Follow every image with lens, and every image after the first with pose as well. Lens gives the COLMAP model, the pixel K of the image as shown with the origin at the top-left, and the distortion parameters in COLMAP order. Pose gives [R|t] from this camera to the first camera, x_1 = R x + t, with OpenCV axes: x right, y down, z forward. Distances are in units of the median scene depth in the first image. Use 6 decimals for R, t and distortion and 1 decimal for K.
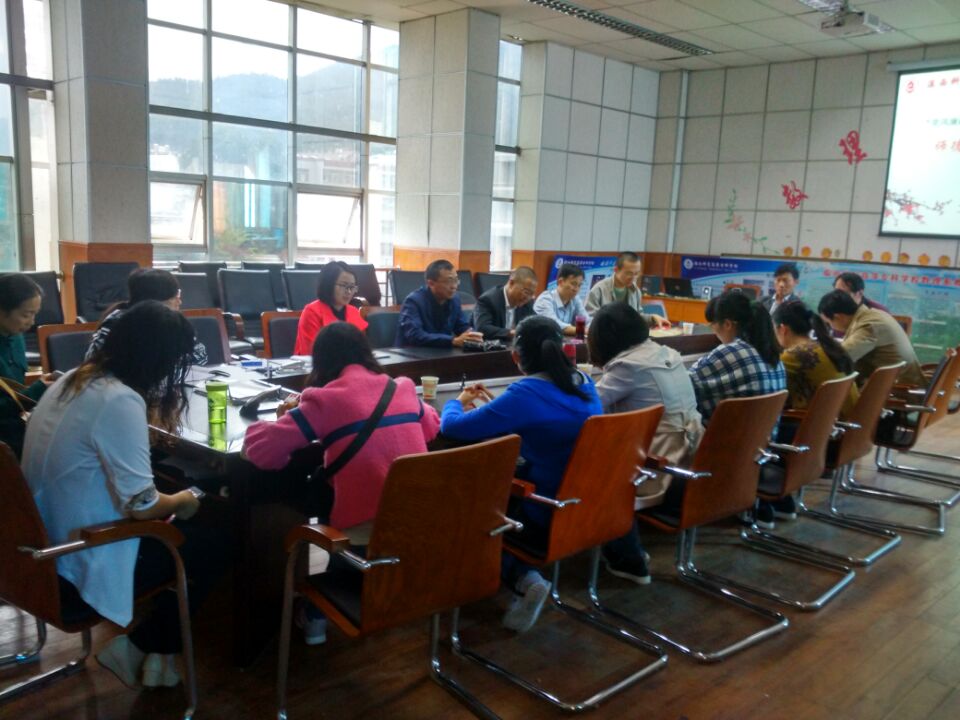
lens RADIAL K [[860.7, 0, 451.1], [0, 860.7, 381.8], [0, 0, 1]] dist [0.056960, -0.082614]
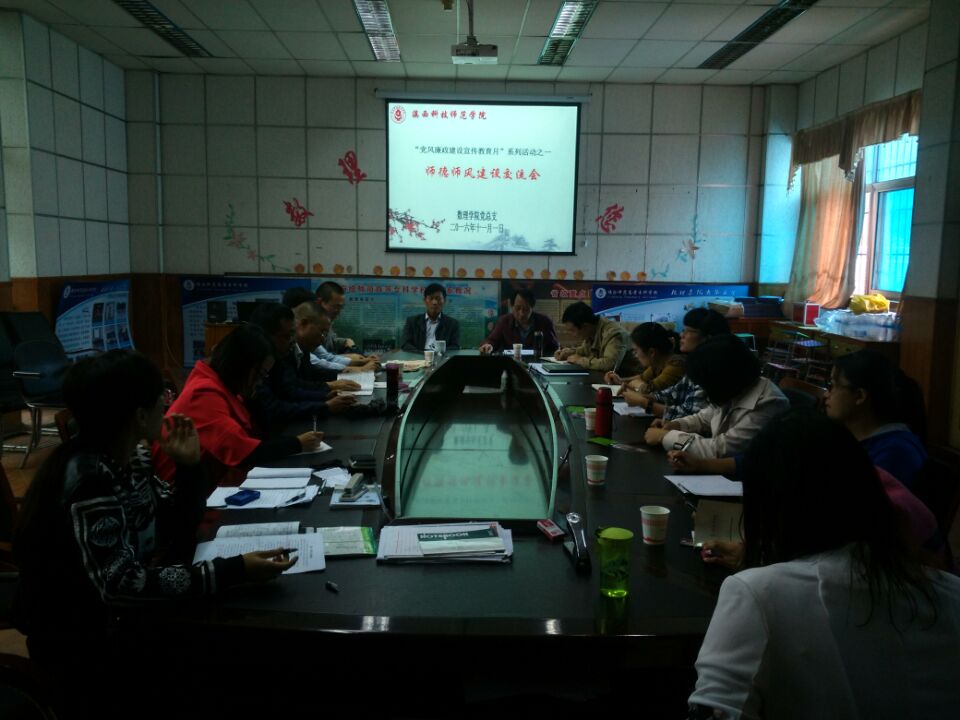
lens RADIAL K [[860.7, 0, 451.1], [0, 860.7, 381.8], [0, 0, 1]] dist [0.056960, -0.082614]
pose [[0.690235, -0.130792, 0.711667, -0.224830], [0.138834, 0.989193, 0.047143, -0.046252], [-0.710141, 0.066264, 0.700934, 0.198934]]
